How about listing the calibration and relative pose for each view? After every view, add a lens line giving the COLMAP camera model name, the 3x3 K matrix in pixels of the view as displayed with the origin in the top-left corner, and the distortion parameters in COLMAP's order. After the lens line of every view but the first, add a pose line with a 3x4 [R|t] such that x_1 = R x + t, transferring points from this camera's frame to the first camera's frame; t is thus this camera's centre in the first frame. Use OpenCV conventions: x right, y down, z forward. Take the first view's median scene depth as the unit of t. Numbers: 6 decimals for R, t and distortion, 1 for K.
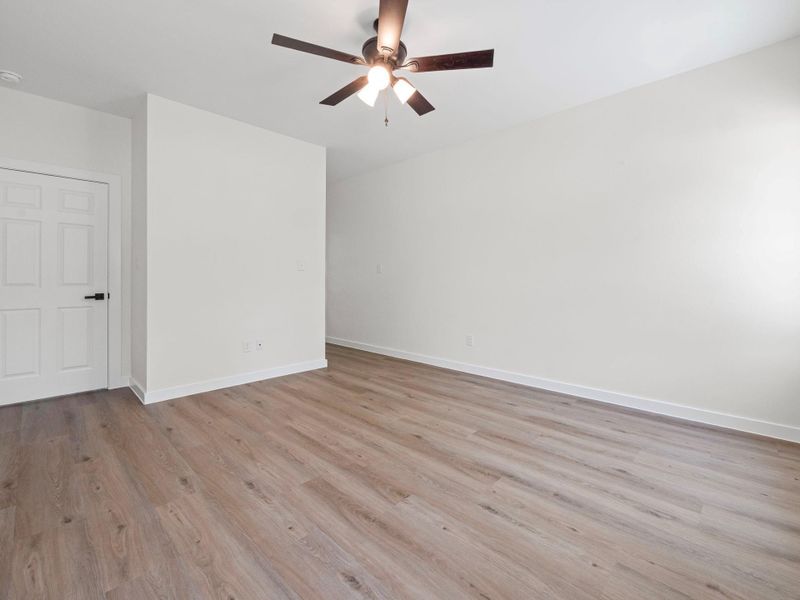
lens RADIAL K [[337.8, 0, 402.9], [0, 337.8, 303.0], [0, 0, 1]] dist [-0.001134, -0.000041]
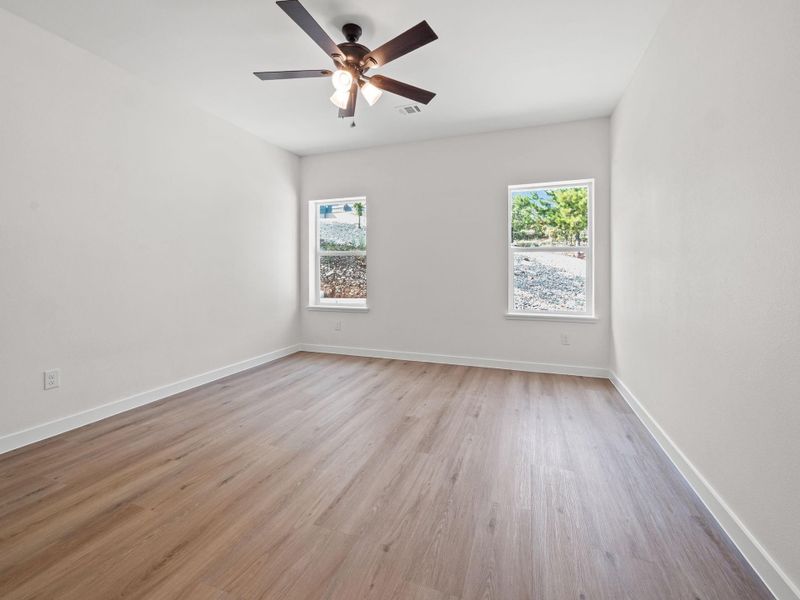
lens RADIAL K [[337.8, 0, 402.9], [0, 337.8, 303.0], [0, 0, 1]] dist [-0.001134, -0.000041]
pose [[-0.372221, -0.083146, 0.924413, -1.058300], [0.070167, 0.990608, 0.117353, -0.094594], [-0.925488, 0.108545, -0.362891, 1.191892]]
